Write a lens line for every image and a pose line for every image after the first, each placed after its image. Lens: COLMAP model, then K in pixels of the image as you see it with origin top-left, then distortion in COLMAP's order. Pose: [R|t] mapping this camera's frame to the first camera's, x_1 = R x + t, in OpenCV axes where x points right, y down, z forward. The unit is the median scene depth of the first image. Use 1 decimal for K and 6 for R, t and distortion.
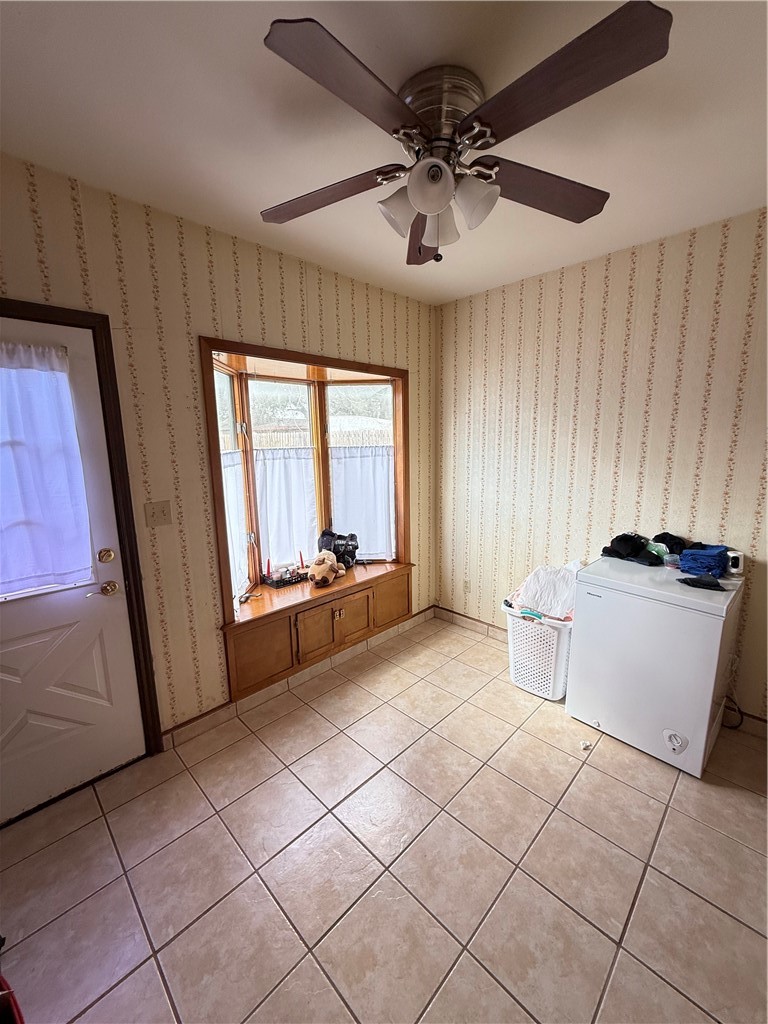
lens RADIAL K [[407.1, 0, 386.2], [0, 407.1, 509.9], [0, 0, 1]] dist [0.000556, 0.000018]
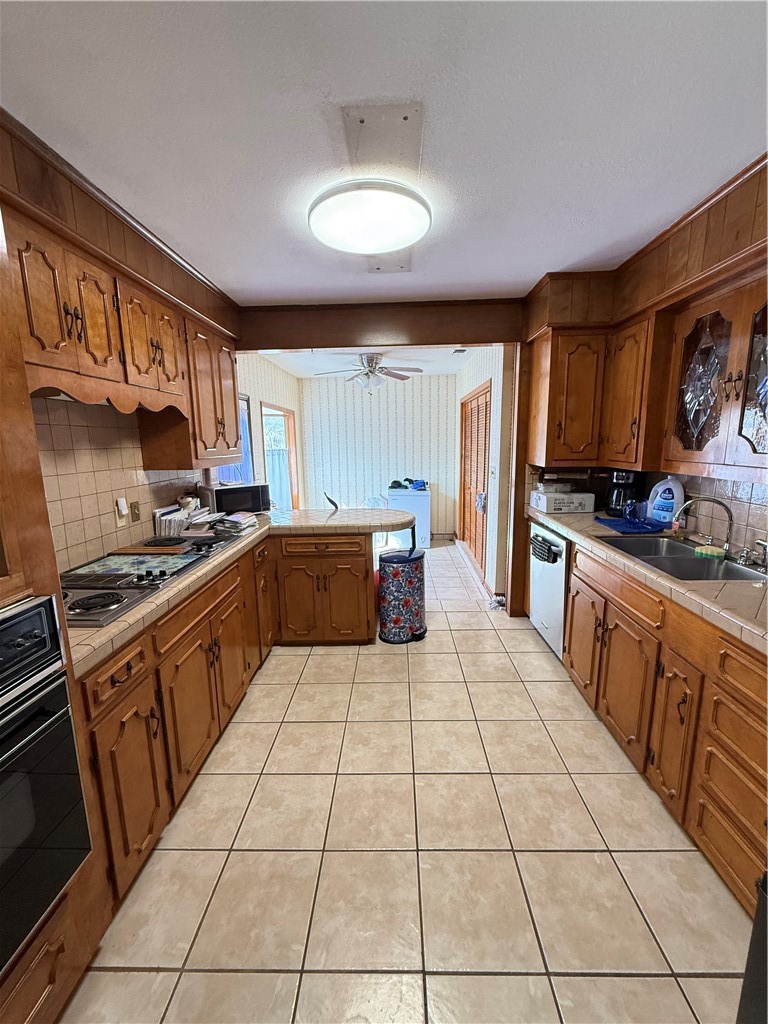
lens RADIAL K [[407.1, 0, 386.3], [0, 407.1, 513.7], [0, 0, 1]] dist [0.000556, 0.000018]
pose [[0.722974, -0.117186, 0.680864, -1.377025], [0.120058, 0.991825, 0.043224, 0.160909], [-0.680363, 0.050493, 0.731133, -0.971933]]
